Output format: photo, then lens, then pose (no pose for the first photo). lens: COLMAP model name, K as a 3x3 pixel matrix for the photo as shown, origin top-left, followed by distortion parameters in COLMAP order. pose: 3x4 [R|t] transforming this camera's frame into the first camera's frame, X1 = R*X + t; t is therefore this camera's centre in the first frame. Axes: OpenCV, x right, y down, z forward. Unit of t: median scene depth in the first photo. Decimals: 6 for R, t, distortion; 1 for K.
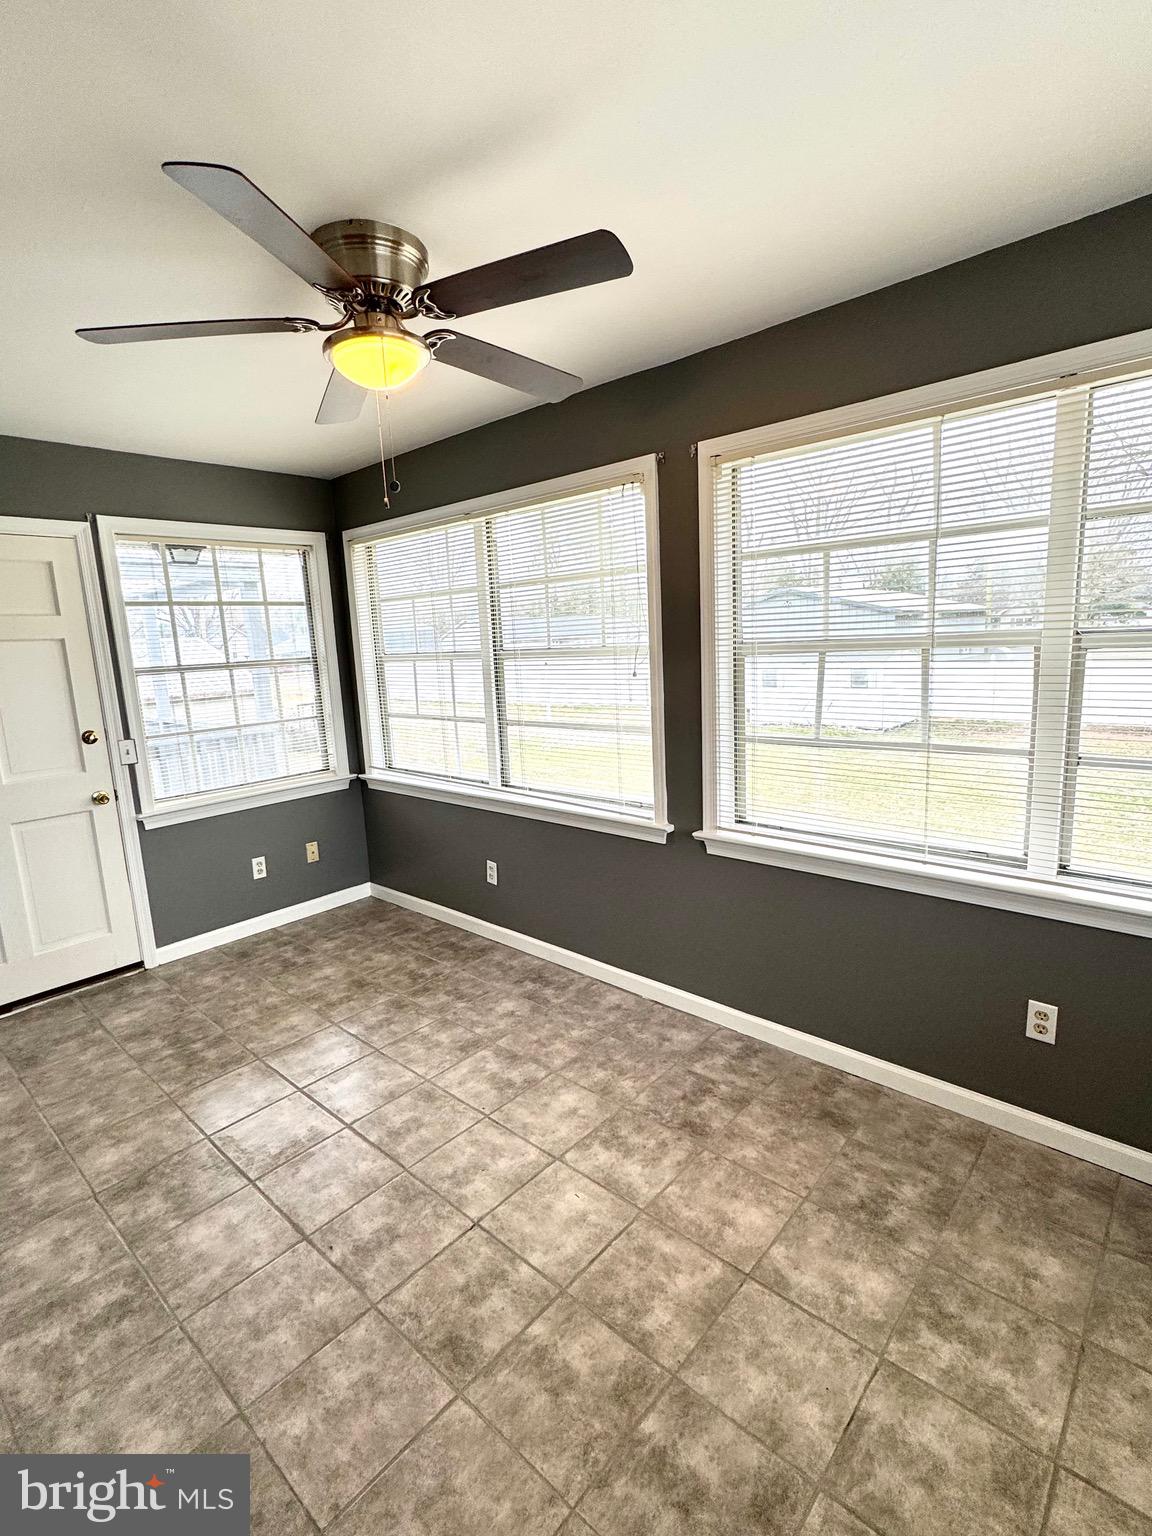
lens RADIAL K [[727.5, 0, 572.1], [0, 727.5, 770.1], [0, 0, 1]] dist [-0.000163, -0.000341]
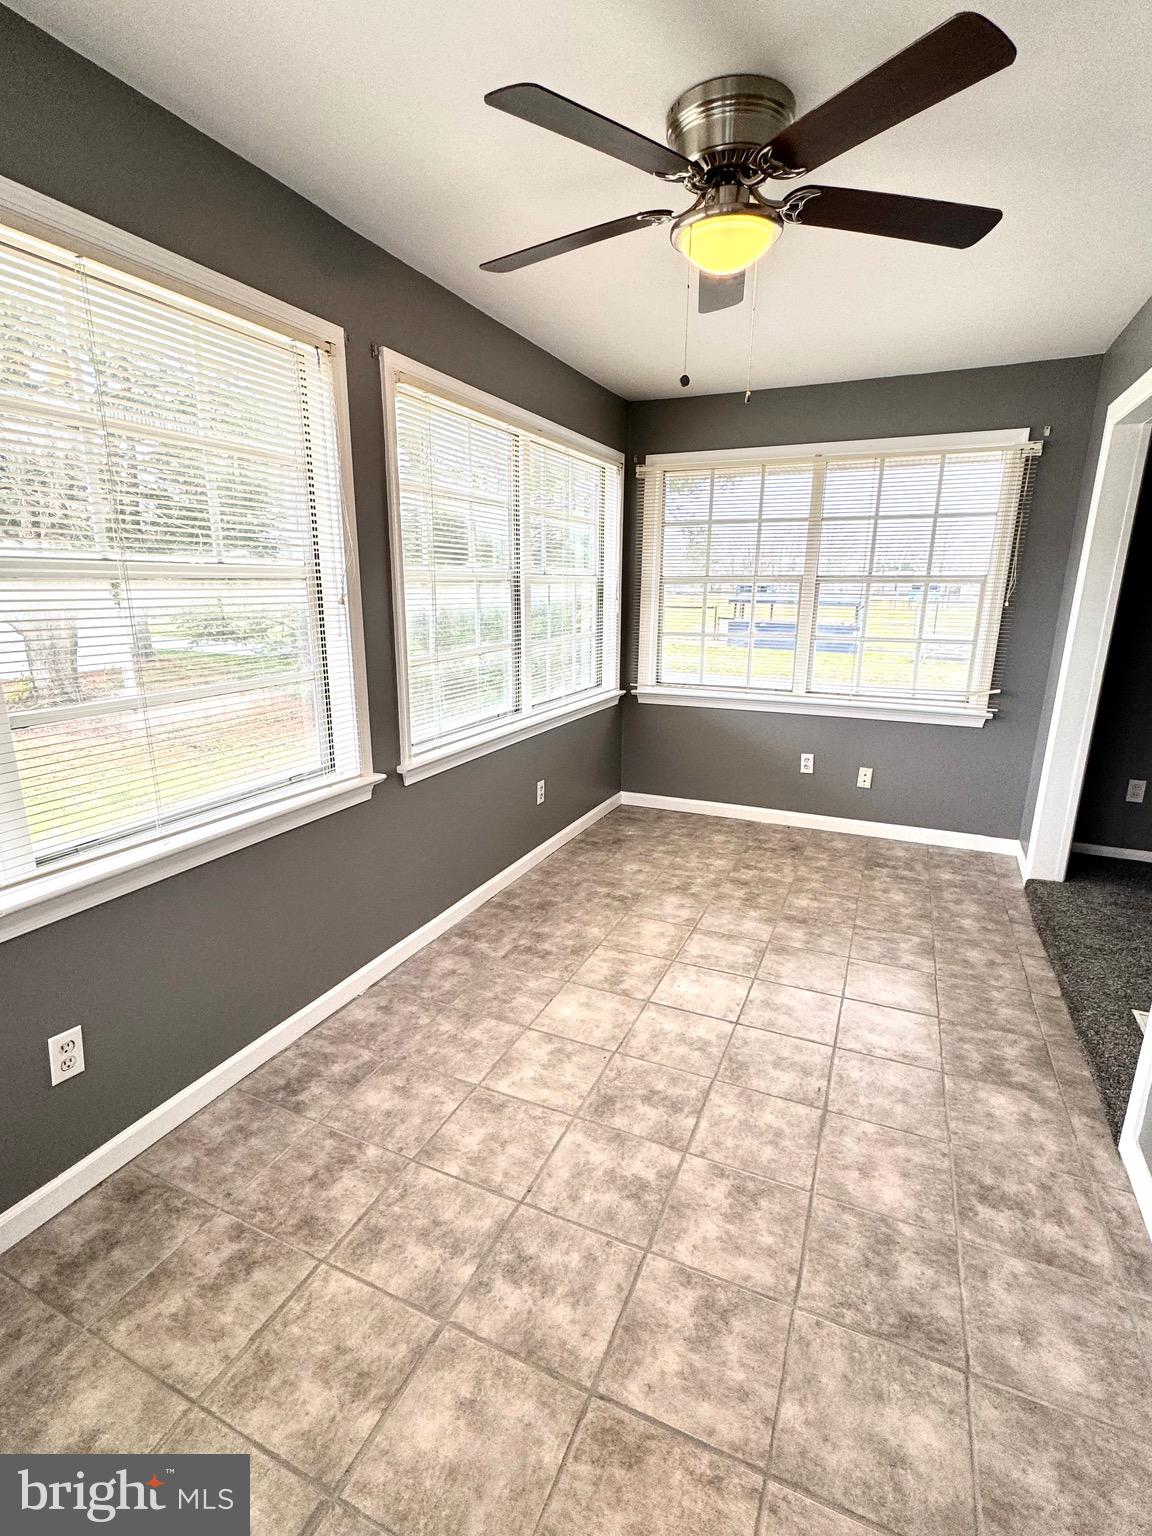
lens RADIAL K [[727.5, 0, 573.0], [0, 727.5, 770.0], [0, 0, 1]] dist [-0.000163, -0.000341]
pose [[-0.309867, -0.197283, 0.930087, -0.886419], [0.170104, 0.950949, 0.258380, -0.136021], [-0.935439, 0.238276, -0.261109, 1.162034]]
